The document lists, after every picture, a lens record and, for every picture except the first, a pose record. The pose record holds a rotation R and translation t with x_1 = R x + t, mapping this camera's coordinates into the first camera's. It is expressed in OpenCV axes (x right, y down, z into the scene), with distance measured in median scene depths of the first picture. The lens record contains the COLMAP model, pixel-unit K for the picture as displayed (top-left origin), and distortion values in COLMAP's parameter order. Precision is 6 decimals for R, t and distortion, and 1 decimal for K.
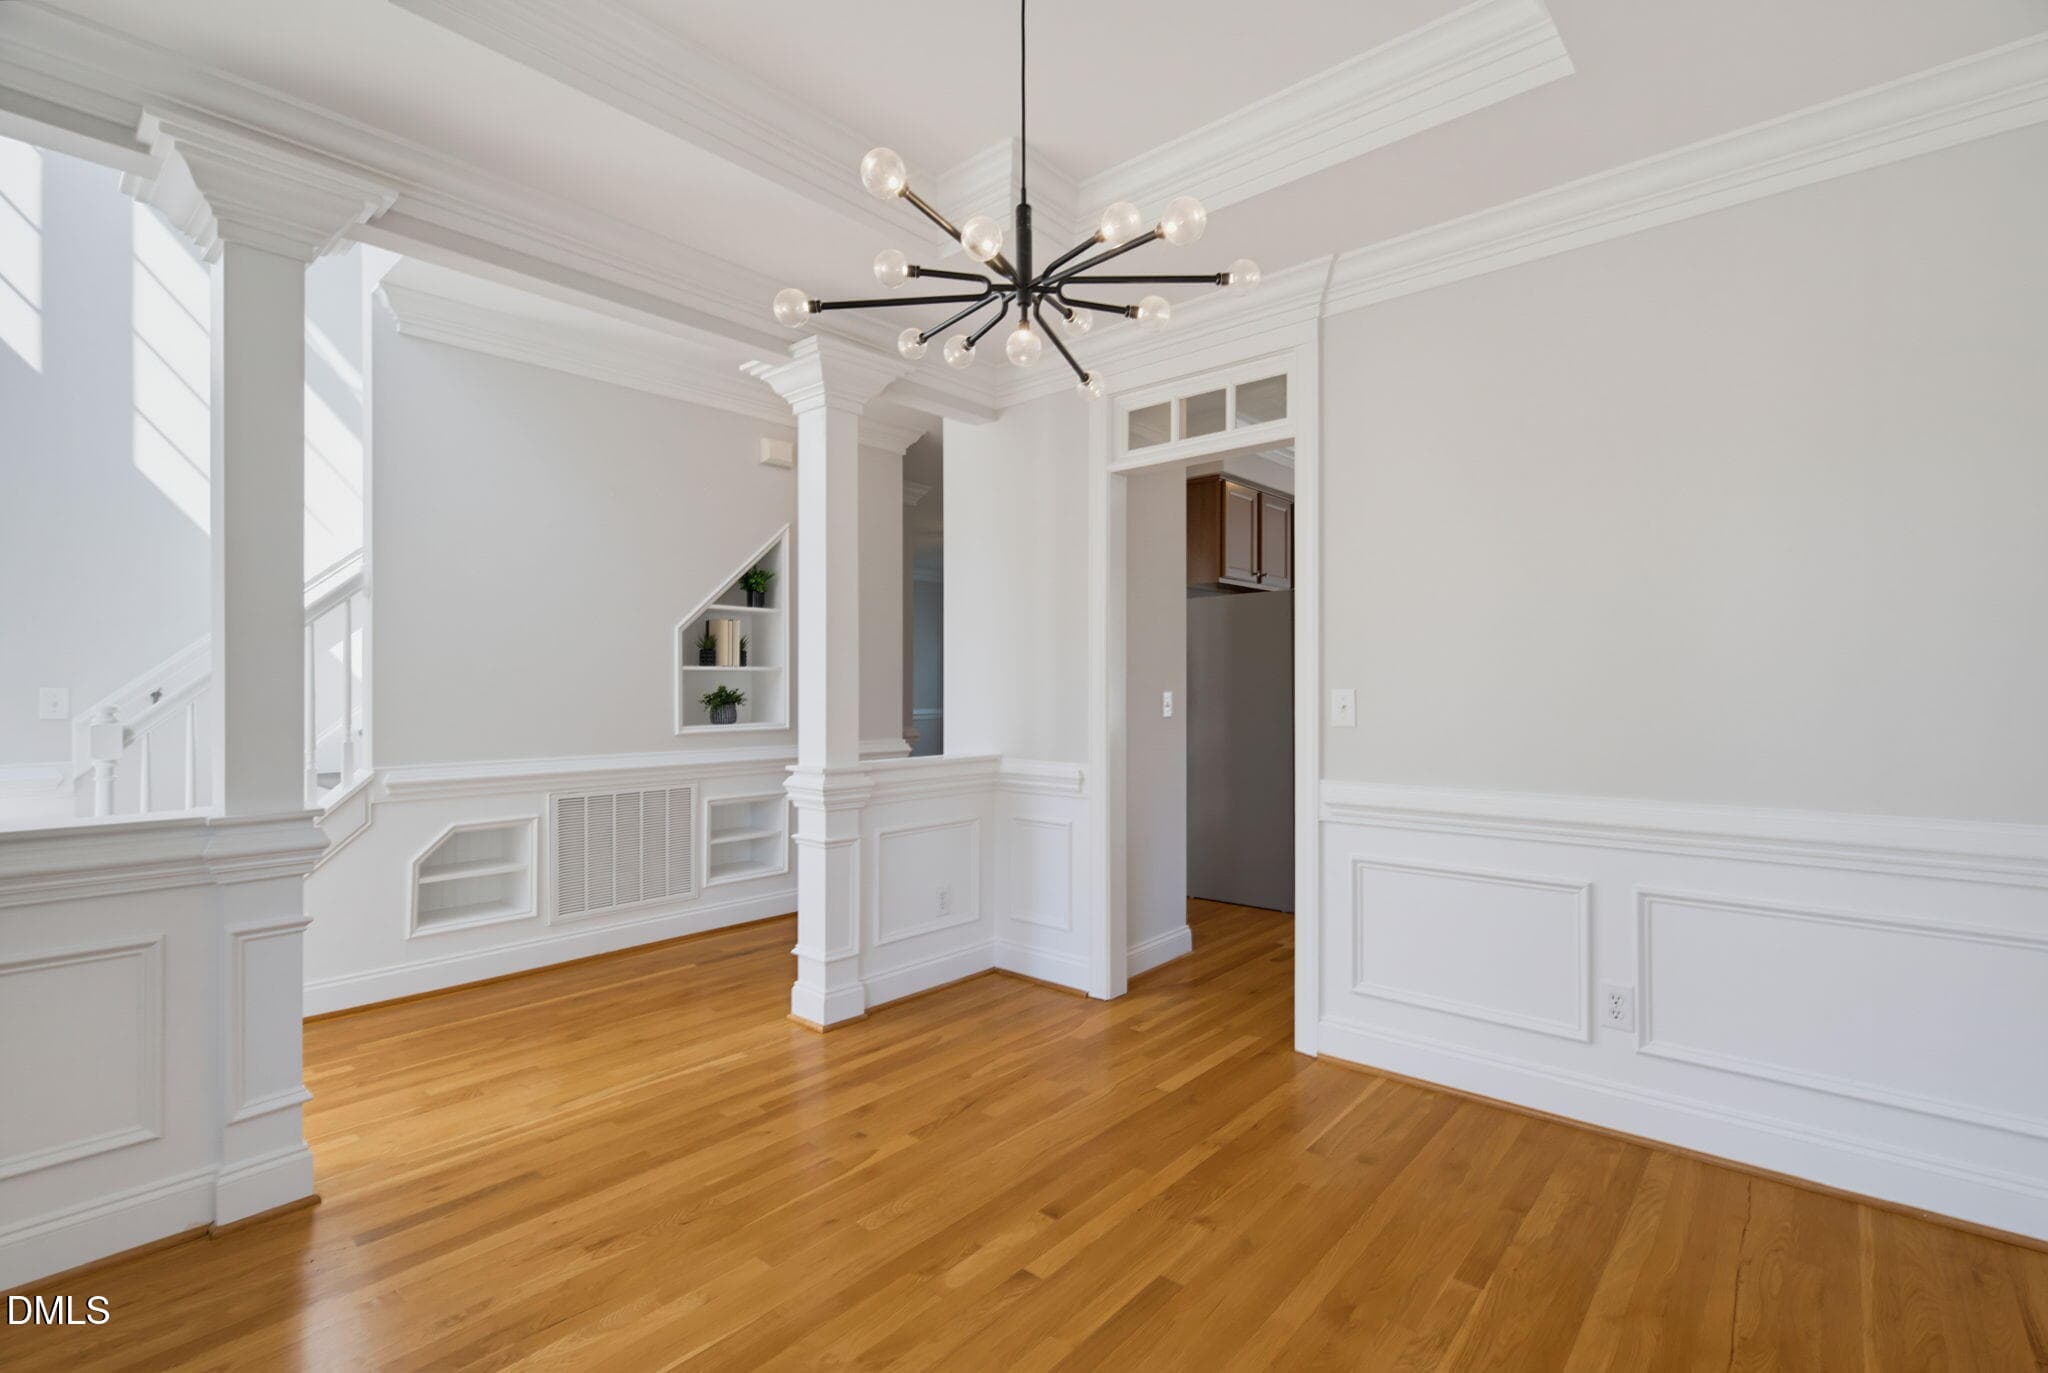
lens RADIAL K [[942.1, 0, 1018.1], [0, 942.1, 682.9], [0, 0, 1]] dist [0.002408, 0.000498]
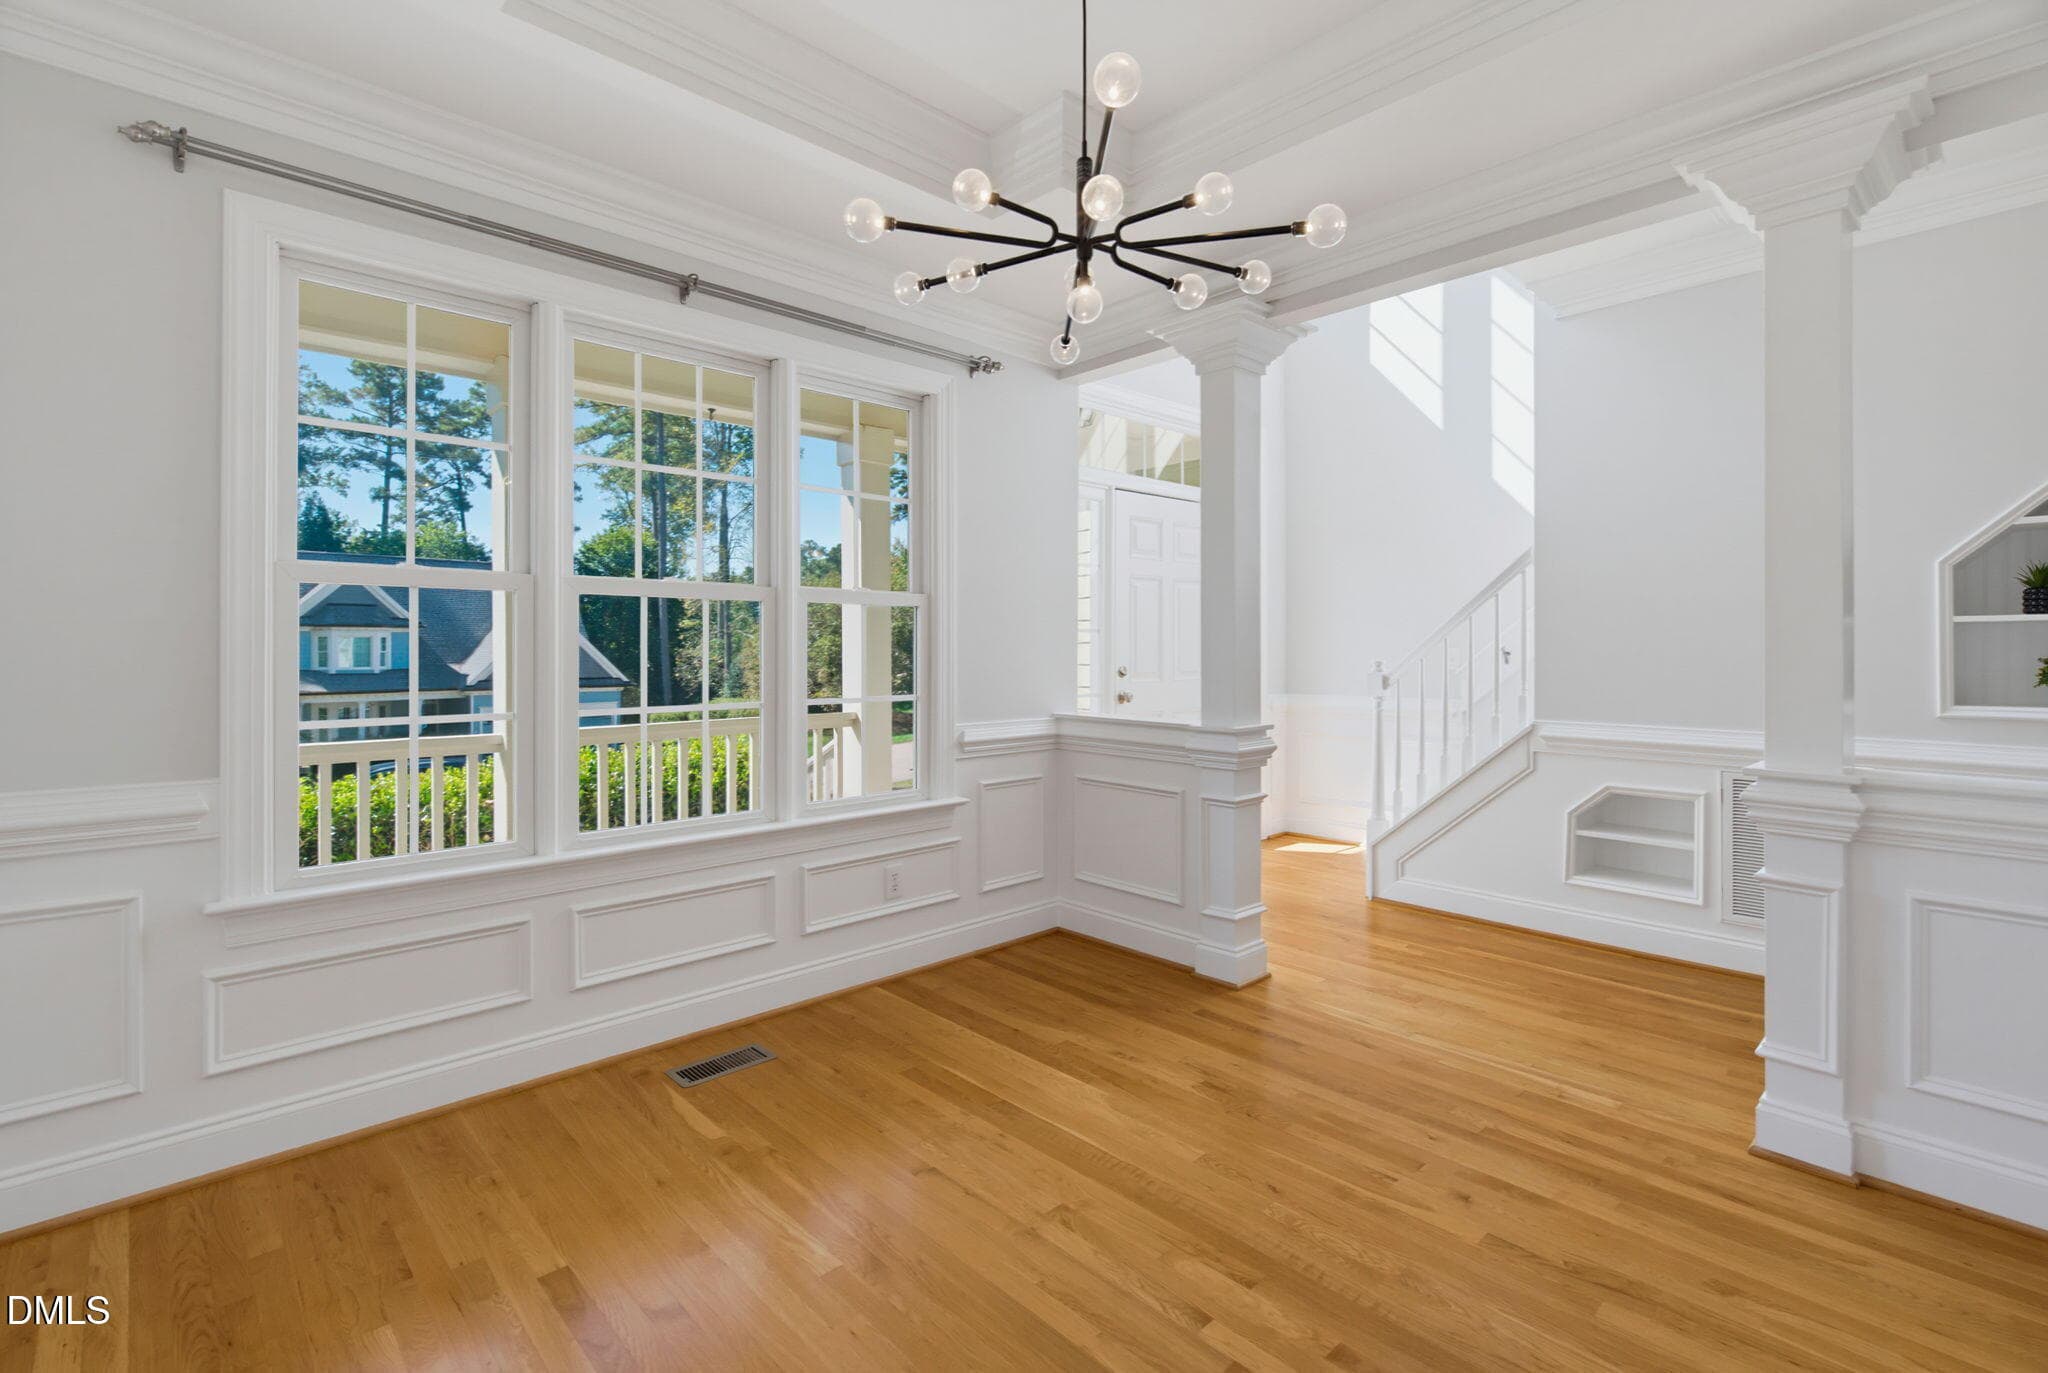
lens RADIAL K [[942.1, 0, 1024.4], [0, 942.1, 642.6], [0, 0, 1]] dist [0.002408, 0.000498]
pose [[-0.089162, -0.004151, -0.996009, 0.562613], [0.002338, 0.999988, -0.004377, 0.001844], [0.996014, -0.002719, -0.089151, 0.574499]]
